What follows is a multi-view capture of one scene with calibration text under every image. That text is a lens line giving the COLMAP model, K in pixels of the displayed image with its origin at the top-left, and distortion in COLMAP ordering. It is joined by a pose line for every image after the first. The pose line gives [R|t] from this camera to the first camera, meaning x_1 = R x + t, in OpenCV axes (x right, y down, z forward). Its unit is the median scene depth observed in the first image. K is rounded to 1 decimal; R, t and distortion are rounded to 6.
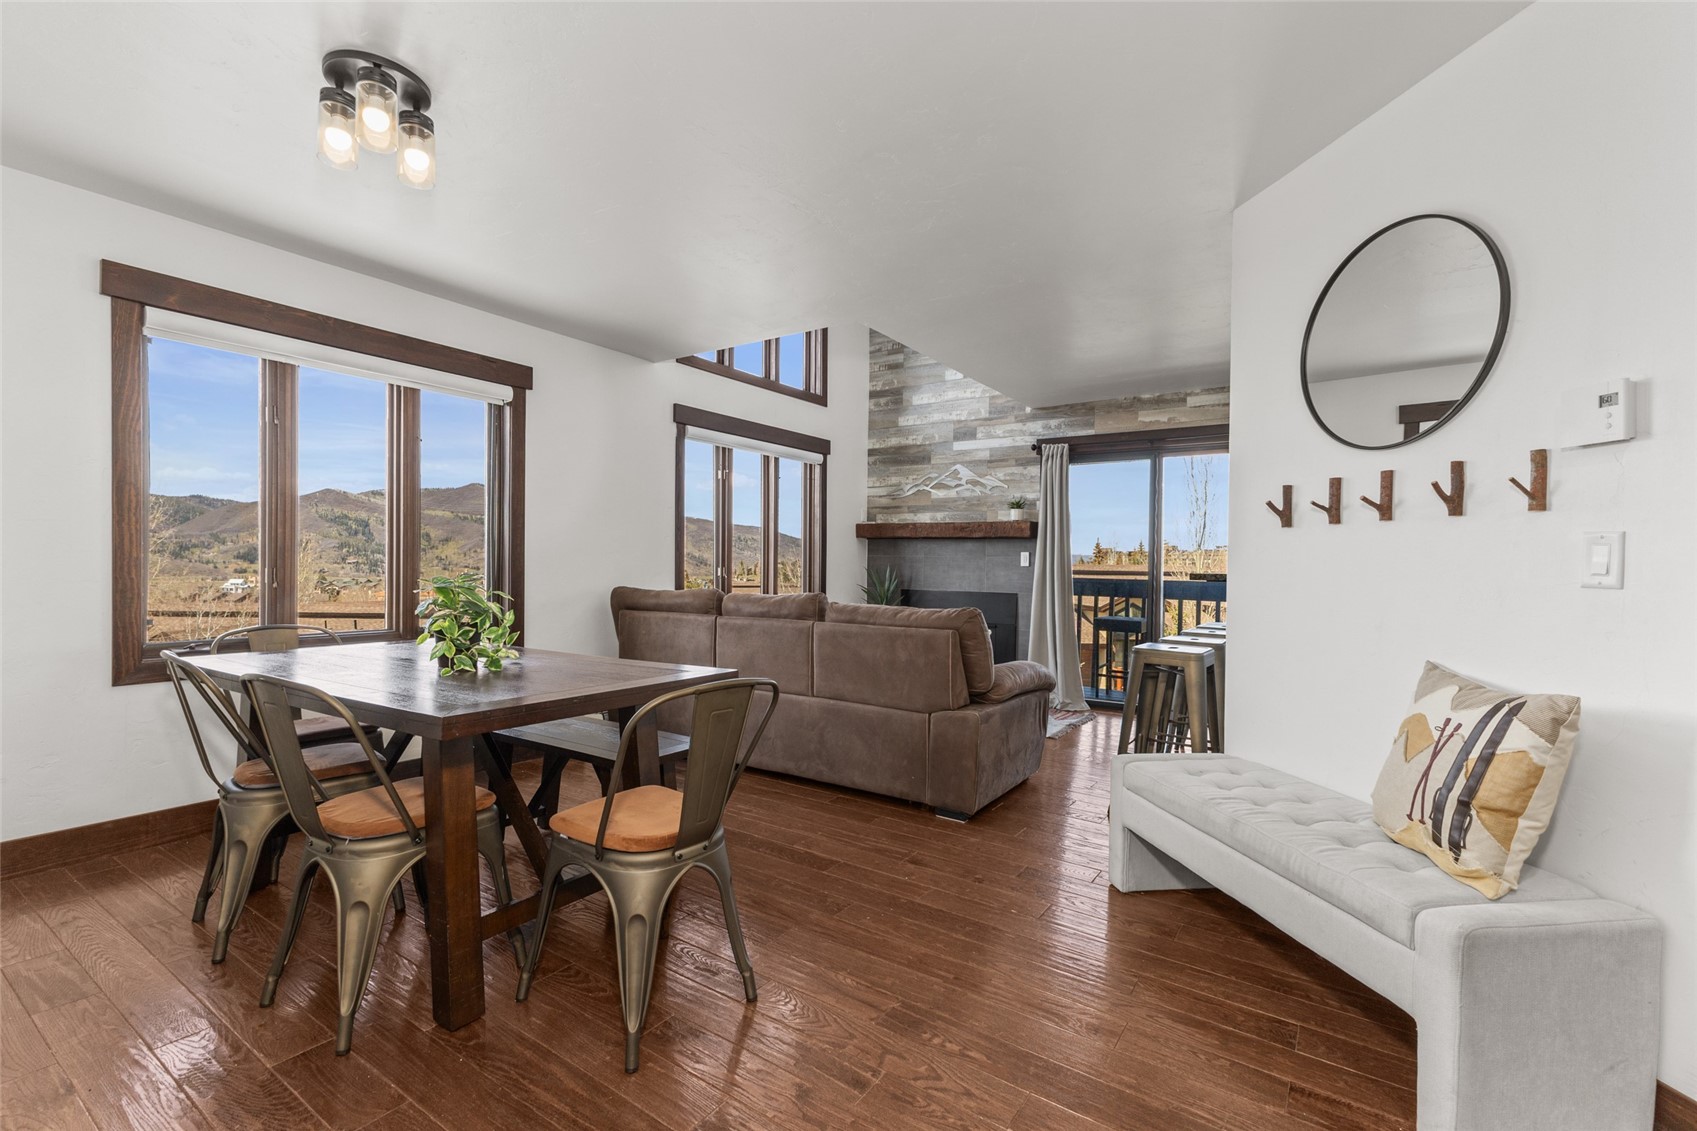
lens RADIAL K [[741.3, 0, 850.0], [0, 741.3, 569.6], [0, 0, 1]] dist [0.005979, -0.001077]
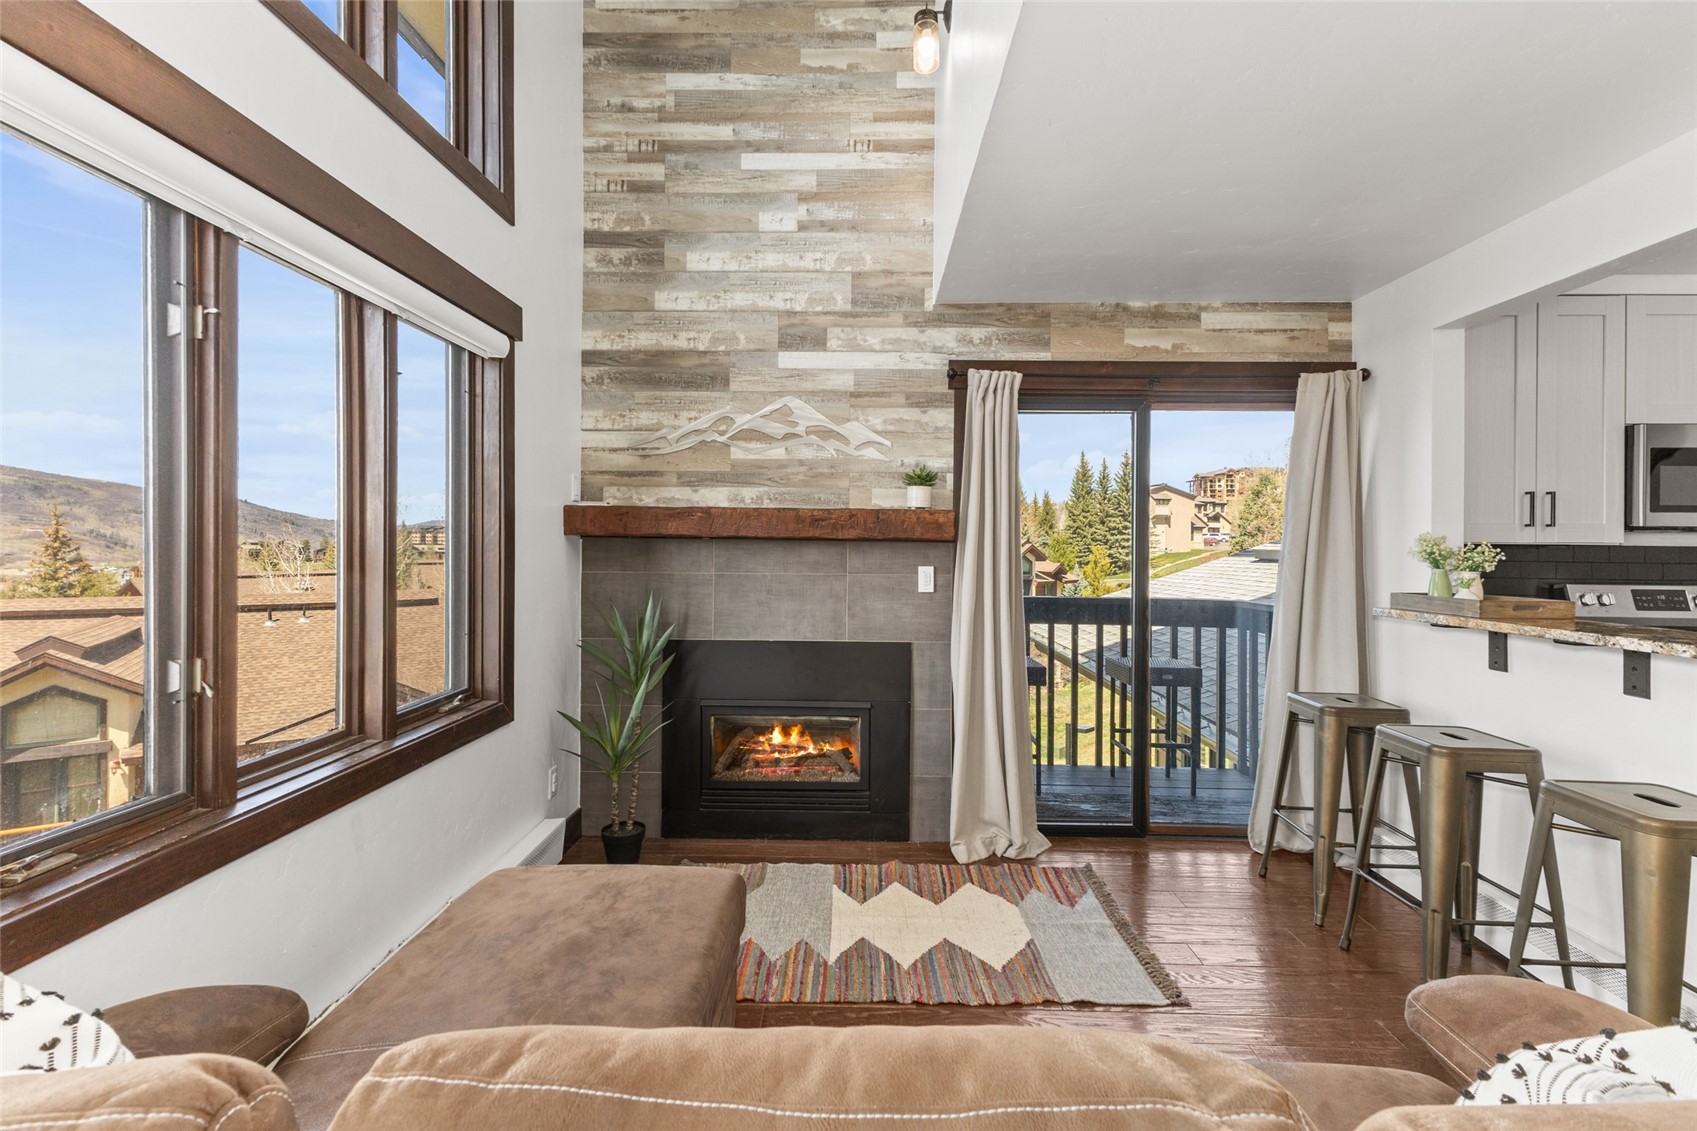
lens RADIAL K [[741.3, 0, 850.2], [0, 741.3, 543.8], [0, 0, 1]] dist [0.005979, -0.001077]
pose [[0.838060, -0.006341, 0.545541, -0.116814], [0.009456, 0.999951, -0.002904, -0.042511], [-0.545496, 0.007592, 0.838079, 0.630140]]
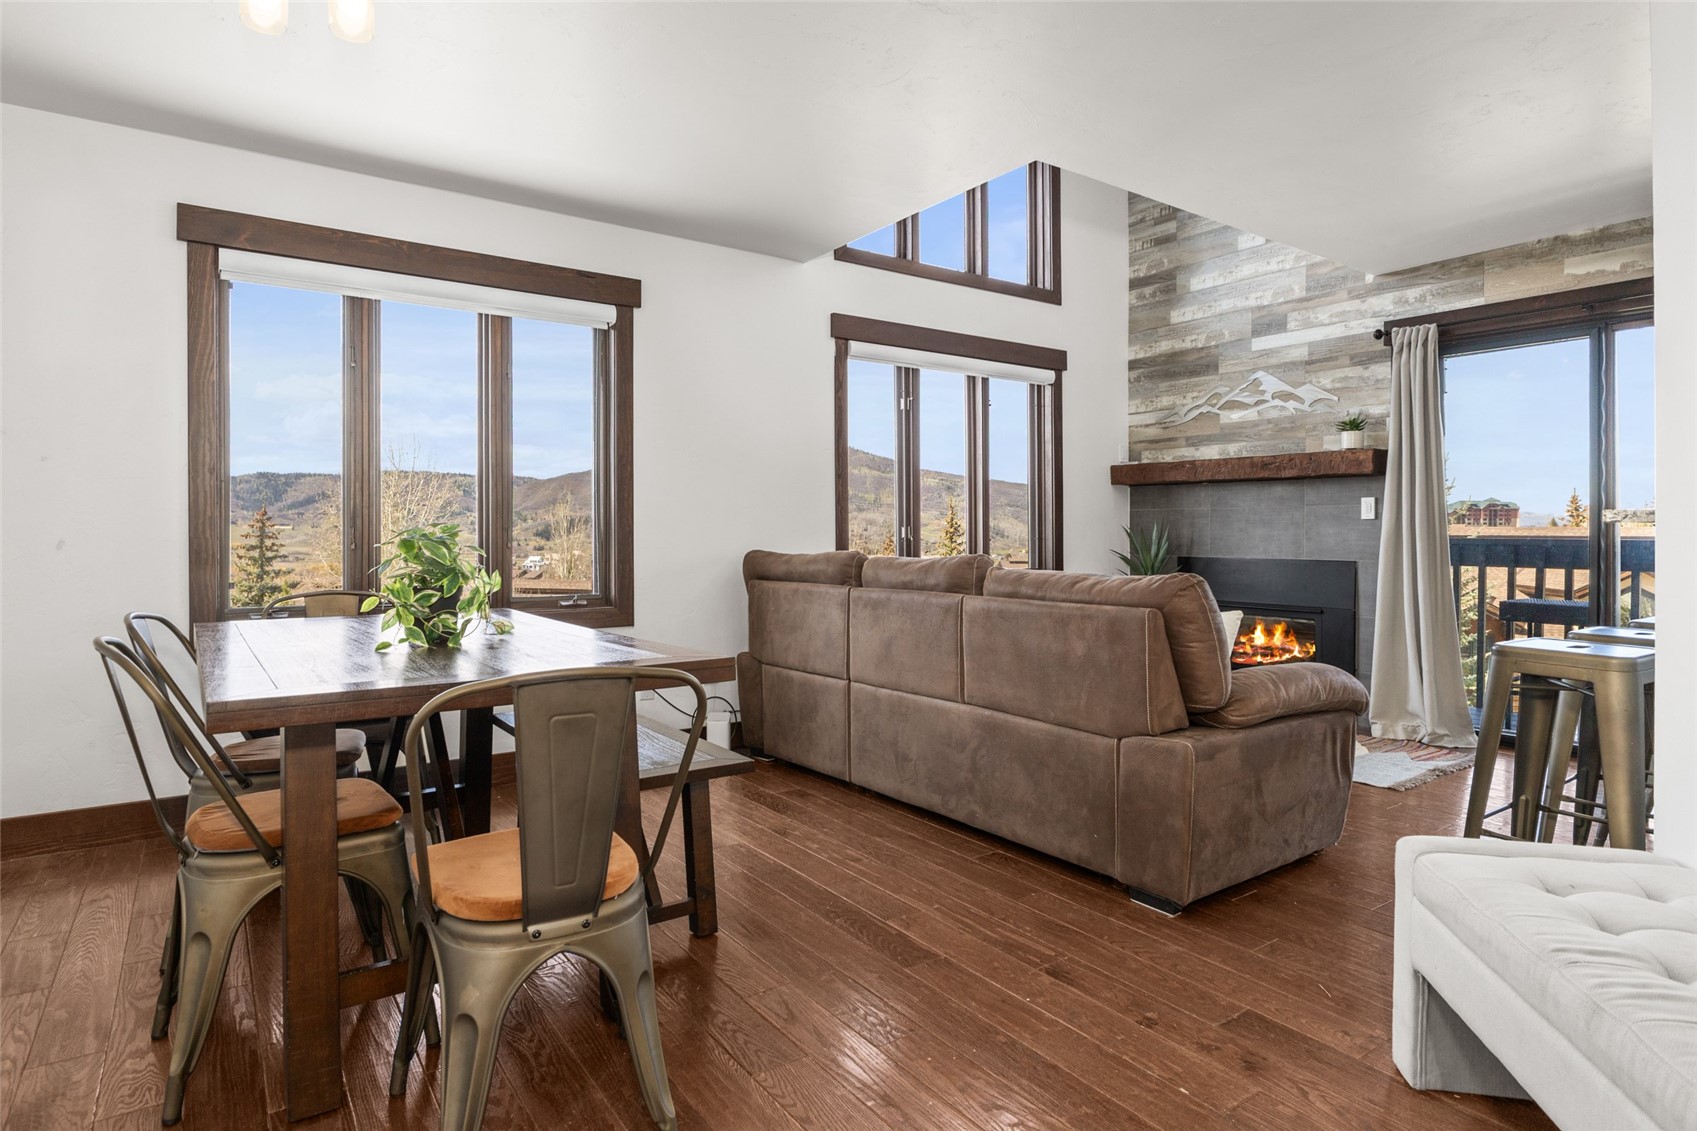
lens RADIAL K [[917.5, 0, 851.6], [0, 917.5, 535.1], [0, 0, 1]] dist [-0.014124, -0.000751]
pose [[0.937742, -0.012619, -0.347103, 0.097860], [0.010164, 0.999909, -0.008895, 0.013259], [0.347183, 0.004813, 0.937785, 0.103574]]
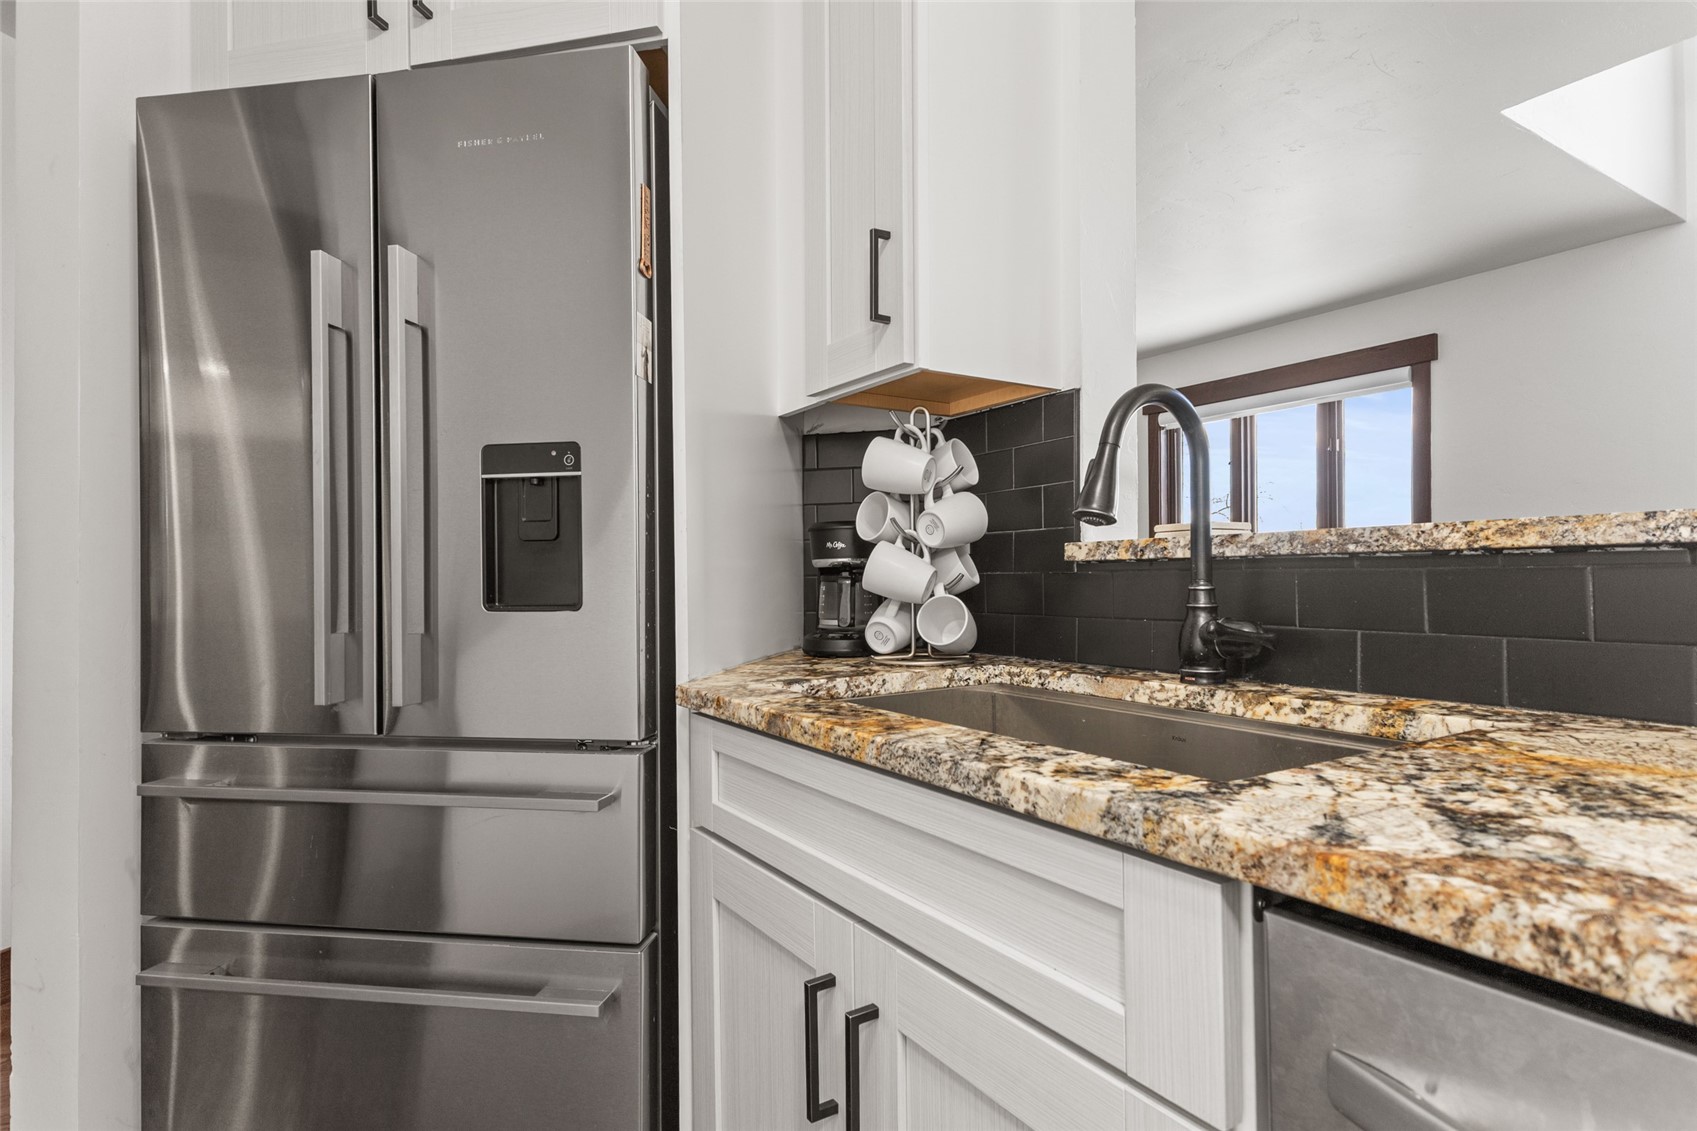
lens RADIAL K [[878.3, 0, 840.9], [0, 878.3, 573.5], [0, 0, 1]] dist [0.005745, -0.000058]
pose [[-0.382061, -0.020046, -0.923920, 0.579814], [-0.006418, 0.999798, -0.019039, 0.017149], [0.924115, -0.001344, -0.382113, 0.590734]]
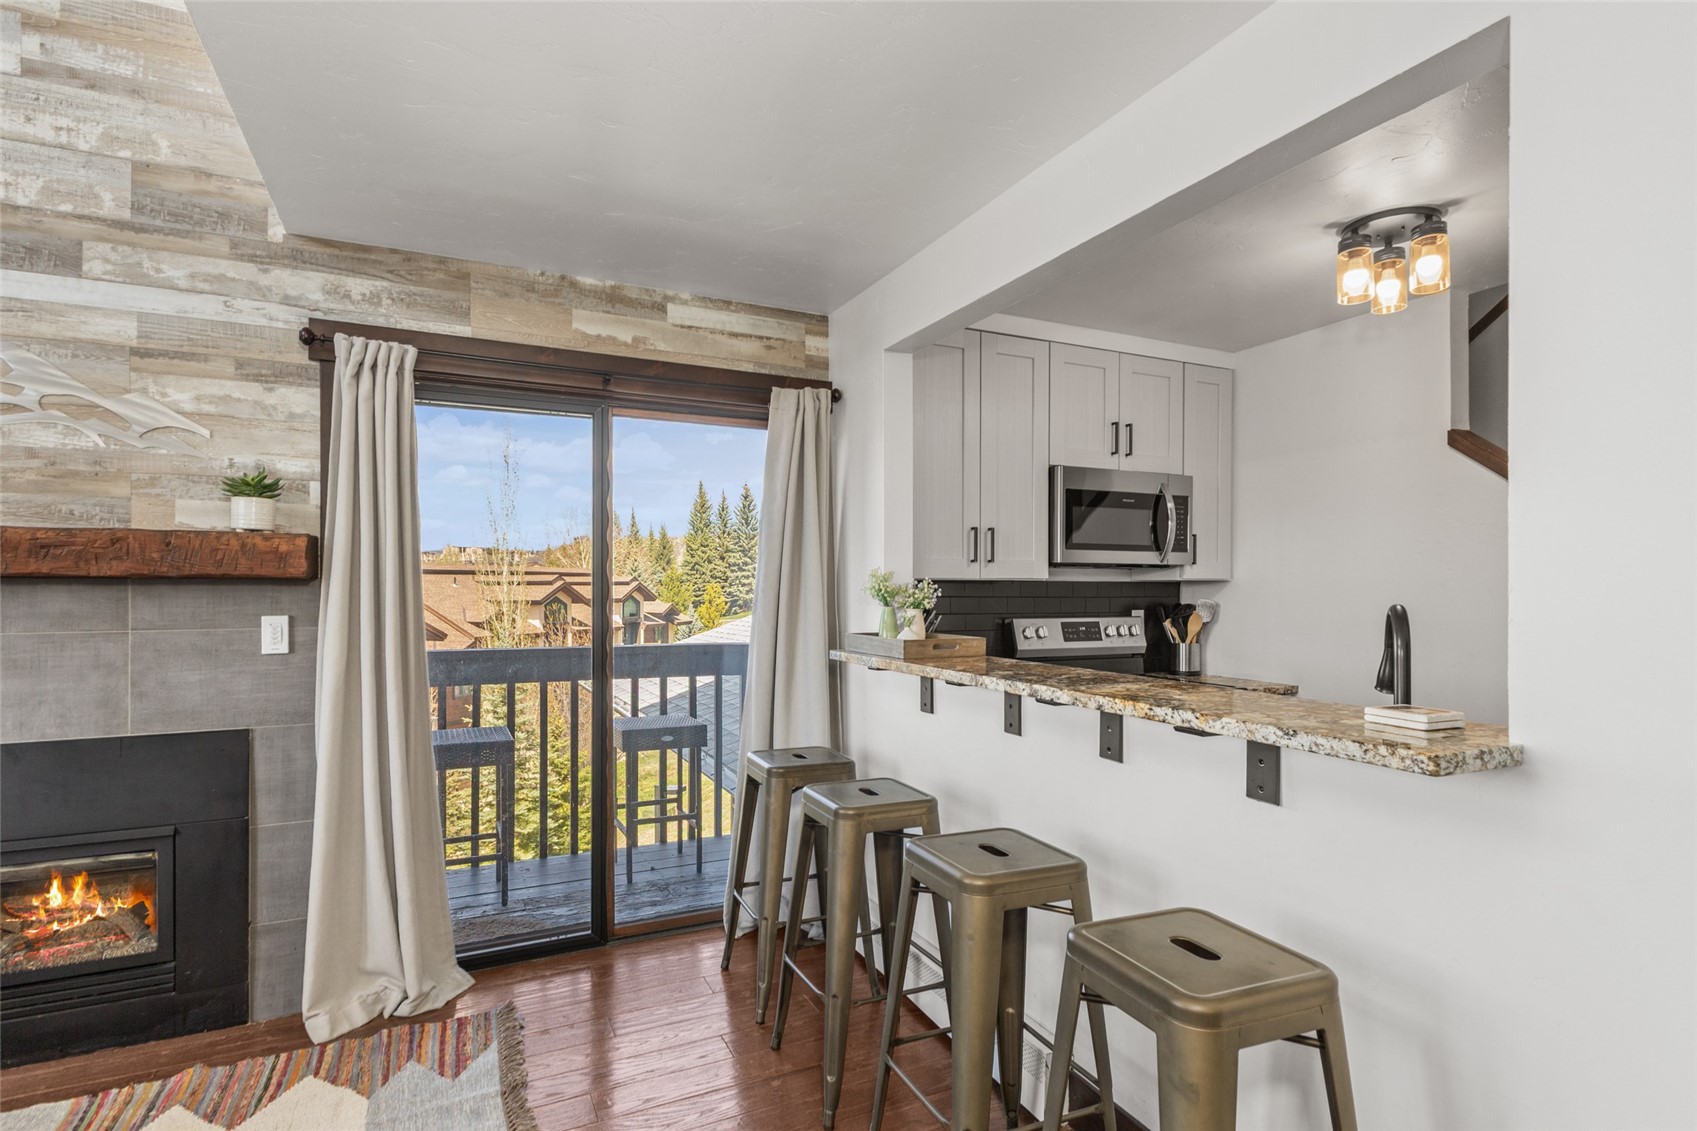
lens RADIAL K [[831.6, 0, 840.3], [0, 831.6, 587.2], [0, 0, 1]] dist [0.013694, -0.007124]
pose [[0.502998, -0.015939, 0.864141, 0.018594], [0.015406, 0.999836, 0.009474, -0.040963], [-0.864150, 0.008547, 0.503161, 0.596408]]
